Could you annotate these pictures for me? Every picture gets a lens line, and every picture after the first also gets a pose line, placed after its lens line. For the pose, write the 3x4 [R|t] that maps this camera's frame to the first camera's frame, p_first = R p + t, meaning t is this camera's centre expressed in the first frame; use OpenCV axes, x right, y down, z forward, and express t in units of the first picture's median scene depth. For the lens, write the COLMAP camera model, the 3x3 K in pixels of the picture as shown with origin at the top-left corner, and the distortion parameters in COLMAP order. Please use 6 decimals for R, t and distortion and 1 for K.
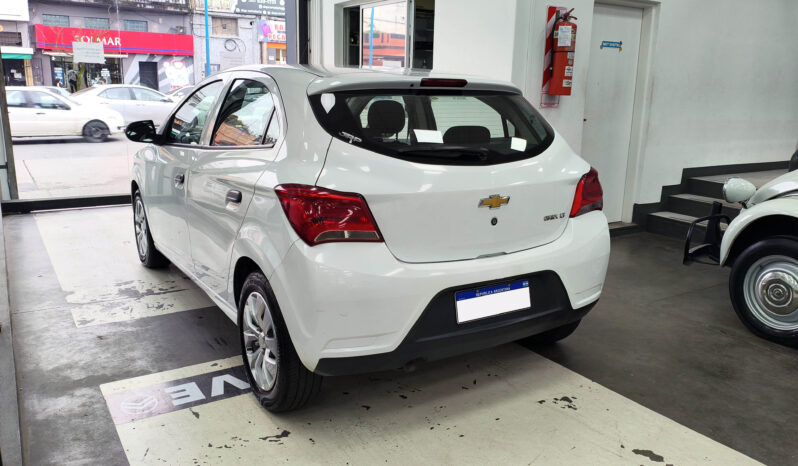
lens RADIAL K [[651.0, 0, 396.0], [0, 651.0, 254.6], [0, 0, 1]] dist [0.008046, 0.000203]
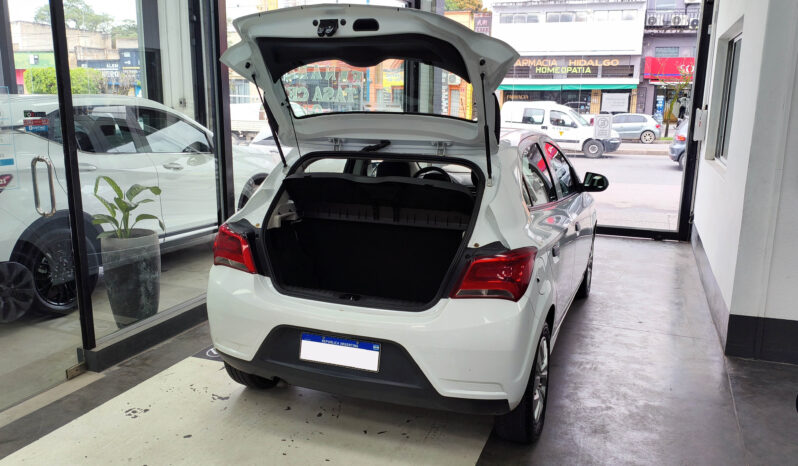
lens RADIAL K [[651.0, 0, 396.0], [0, 651.0, 254.6], [0, 0, 1]] dist [0.008046, 0.000203]
pose [[0.591157, 0.177891, -0.786695, 0.834226], [-0.202331, 0.976893, 0.068860, -0.146661], [0.780766, 0.118466, 0.613490, 0.316213]]
